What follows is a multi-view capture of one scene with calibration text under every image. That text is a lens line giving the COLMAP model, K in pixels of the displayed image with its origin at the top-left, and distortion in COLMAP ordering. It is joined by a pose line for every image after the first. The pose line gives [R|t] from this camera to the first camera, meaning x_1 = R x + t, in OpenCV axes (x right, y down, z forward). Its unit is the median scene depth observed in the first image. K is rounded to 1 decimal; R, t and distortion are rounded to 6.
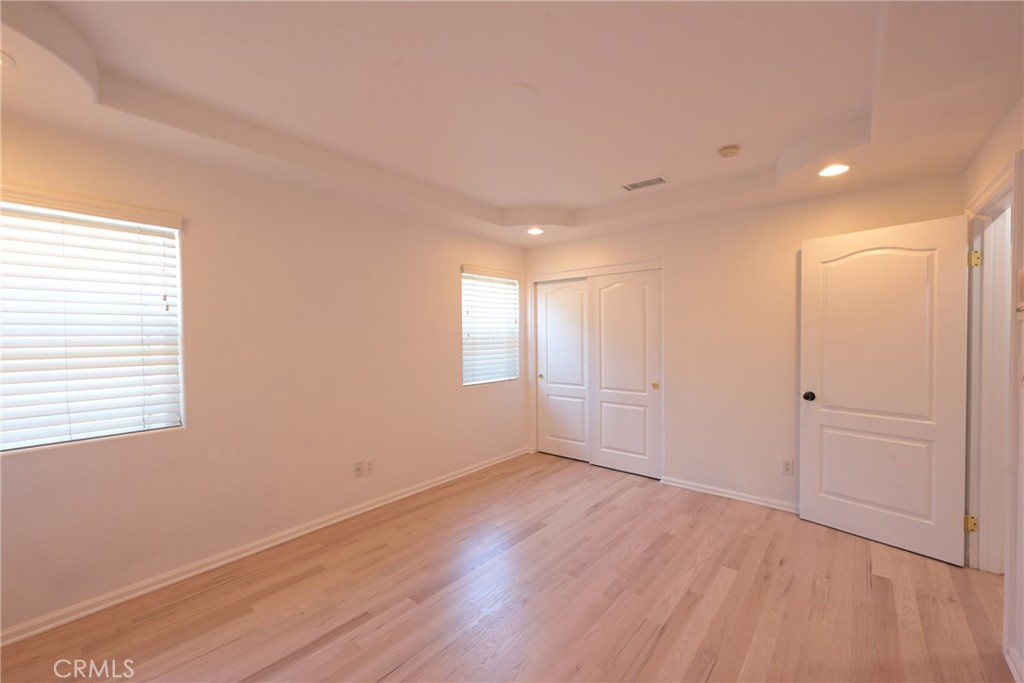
lens RADIAL K [[410.8, 0, 519.0], [0, 410.8, 334.6], [0, 0, 1]] dist [0.000252, -0.000146]
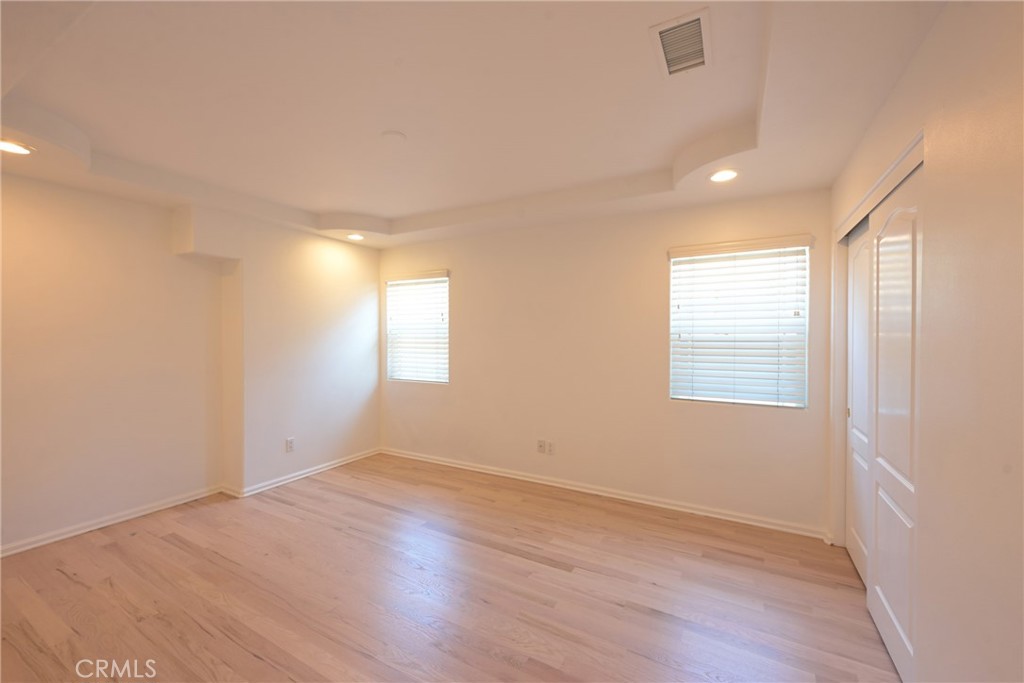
lens RADIAL K [[410.8, 0, 515.6], [0, 410.8, 344.1], [0, 0, 1]] dist [0.000252, -0.000146]
pose [[0.178609, 0.009690, -0.983872, 0.634574], [-0.013678, 0.999879, 0.007365, 0.017503], [0.983825, 0.012142, 0.178720, 0.581073]]
